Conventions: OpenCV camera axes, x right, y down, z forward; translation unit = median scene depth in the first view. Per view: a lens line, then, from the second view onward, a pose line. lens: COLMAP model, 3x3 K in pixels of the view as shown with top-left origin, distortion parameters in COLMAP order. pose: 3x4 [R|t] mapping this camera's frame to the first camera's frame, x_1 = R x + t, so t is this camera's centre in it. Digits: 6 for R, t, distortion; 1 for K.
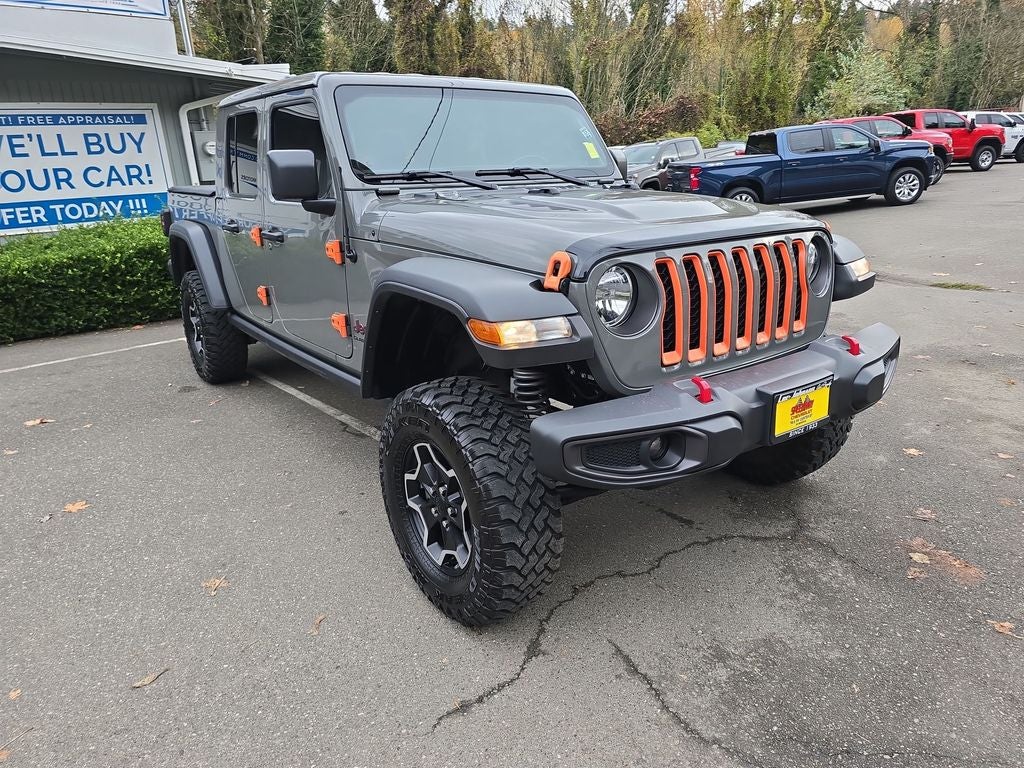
lens RADIAL K [[710.7, 0, 522.8], [0, 710.7, 356.4], [0, 0, 1]] dist [0.075047, -0.069387]
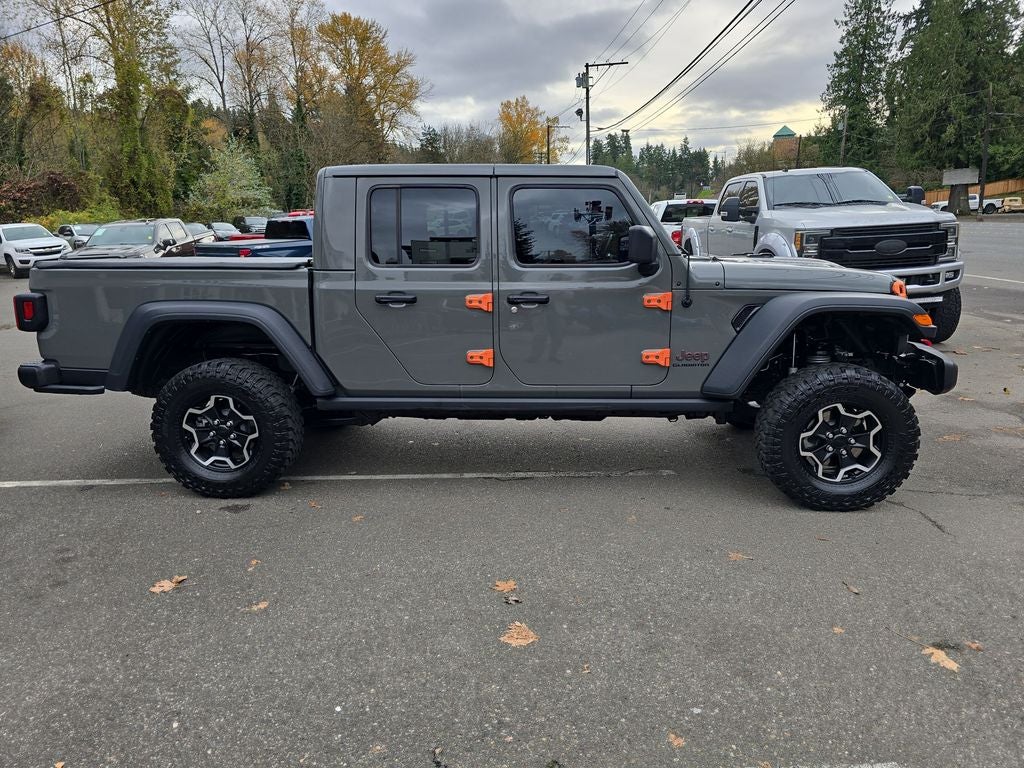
lens RADIAL K [[710.7, 0, 522.8], [0, 710.7, 356.4], [0, 0, 1]] dist [0.075047, -0.069387]
pose [[0.622114, -0.101499, 0.776320, -0.945986], [0.191226, 0.981229, -0.024952, -0.041933], [-0.759214, 0.163976, 0.629846, 0.252470]]
